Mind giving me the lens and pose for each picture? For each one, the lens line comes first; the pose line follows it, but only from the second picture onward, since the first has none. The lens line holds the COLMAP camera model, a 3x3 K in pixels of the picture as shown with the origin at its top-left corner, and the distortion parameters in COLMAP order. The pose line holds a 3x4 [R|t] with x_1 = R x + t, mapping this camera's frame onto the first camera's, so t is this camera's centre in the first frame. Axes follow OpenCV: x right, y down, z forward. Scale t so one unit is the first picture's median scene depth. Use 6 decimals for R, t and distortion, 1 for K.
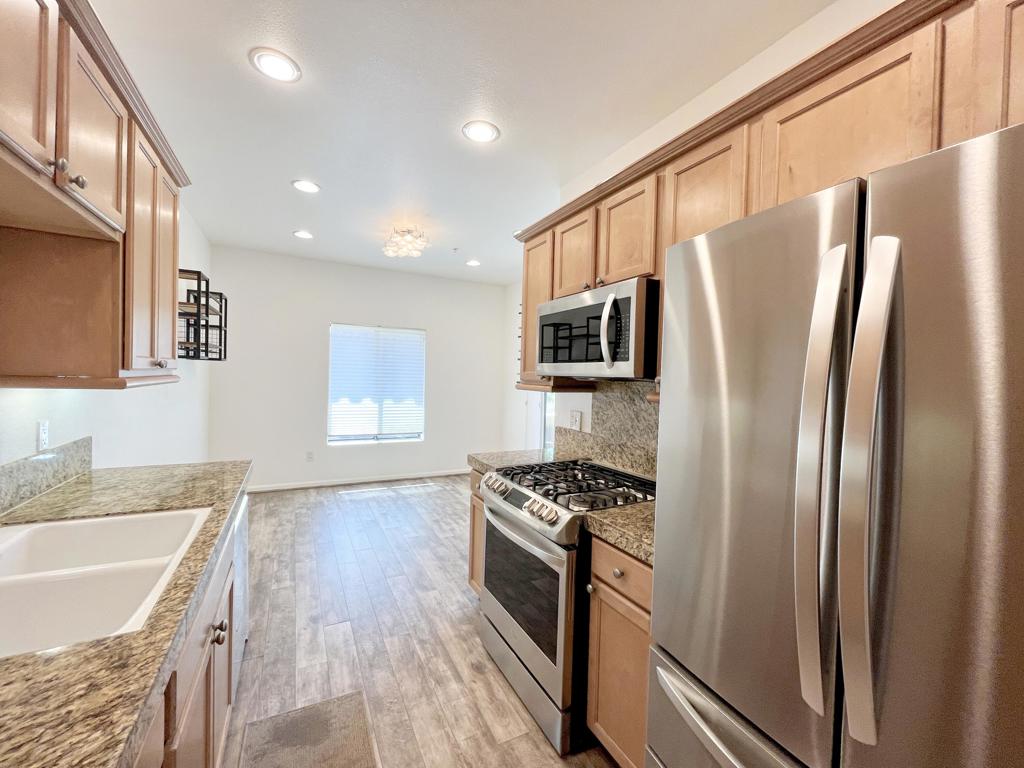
lens RADIAL K [[414.2, 0, 511.1], [0, 414.2, 384.5], [0, 0, 1]] dist [-0.003548, 0.000507]
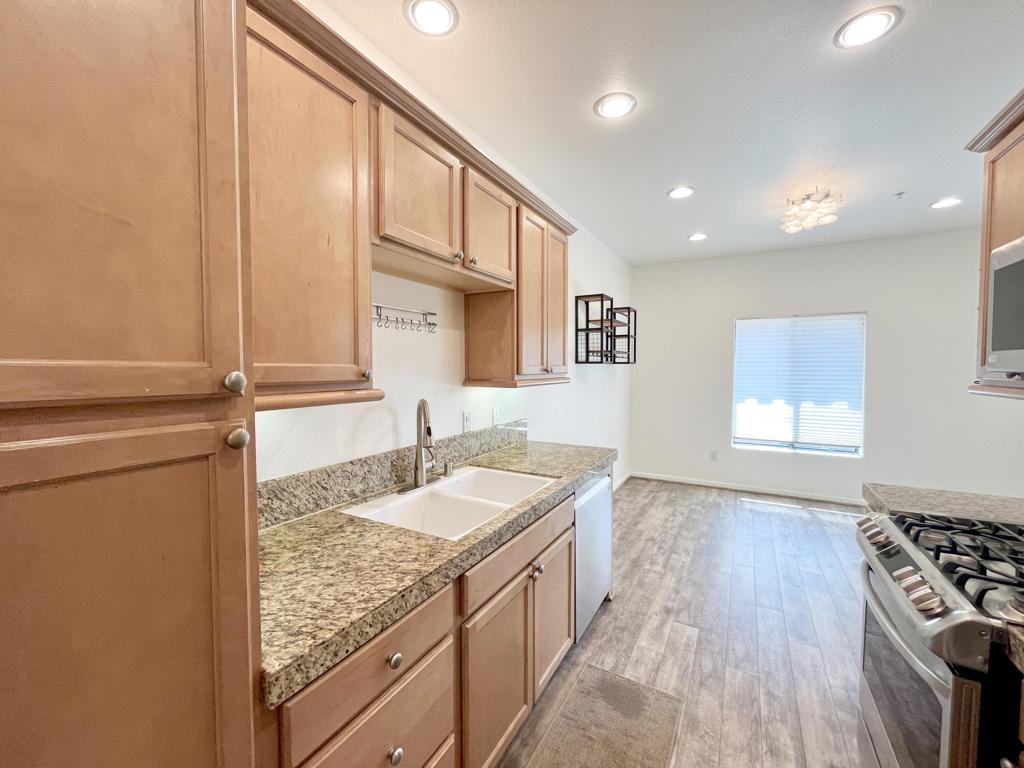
lens RADIAL K [[414.2, 0, 511.1], [0, 414.2, 384.5], [0, 0, 1]] dist [-0.003548, 0.000507]
pose [[0.542018, 0.004691, -0.840354, 0.127230], [-0.001631, 0.999988, 0.004531, -0.003359], [0.840365, -0.001085, 0.542020, 0.073170]]
